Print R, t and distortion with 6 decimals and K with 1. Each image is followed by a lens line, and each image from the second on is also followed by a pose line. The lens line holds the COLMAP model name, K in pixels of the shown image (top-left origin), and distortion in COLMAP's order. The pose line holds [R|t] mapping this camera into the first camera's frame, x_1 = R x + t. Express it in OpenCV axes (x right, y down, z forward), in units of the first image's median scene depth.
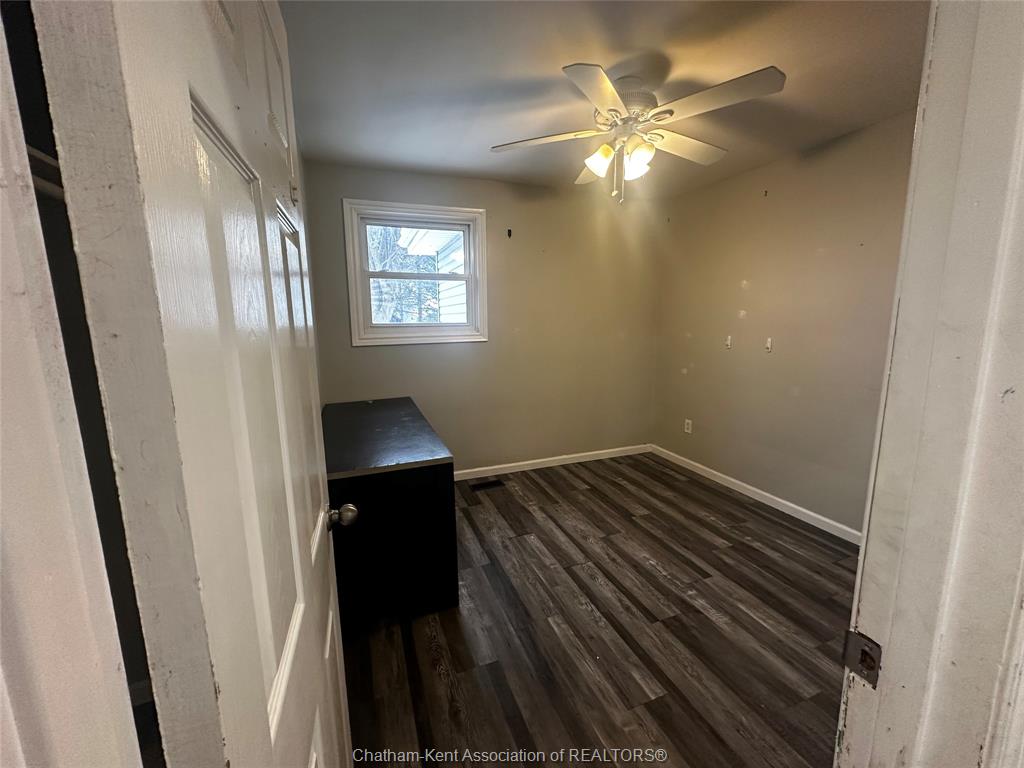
lens RADIAL K [[409.3, 0, 511.9], [0, 409.3, 382.6], [0, 0, 1]] dist [0.000613, 0.000002]
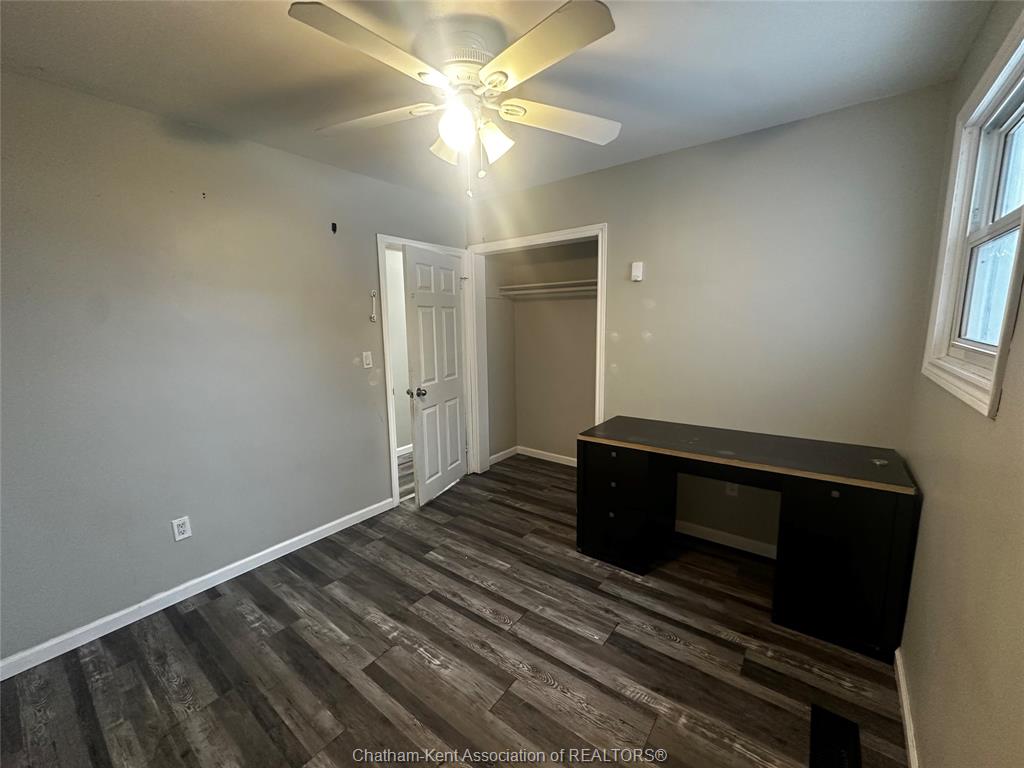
lens RADIAL K [[409.3, 0, 517.2], [0, 409.3, 384.0], [0, 0, 1]] dist [0.000613, 0.000002]
pose [[-0.848972, 0.108509, -0.517178, 0.599451], [-0.056439, 0.954475, 0.292904, -0.306762], [0.525416, 0.277856, -0.804198, 1.679251]]
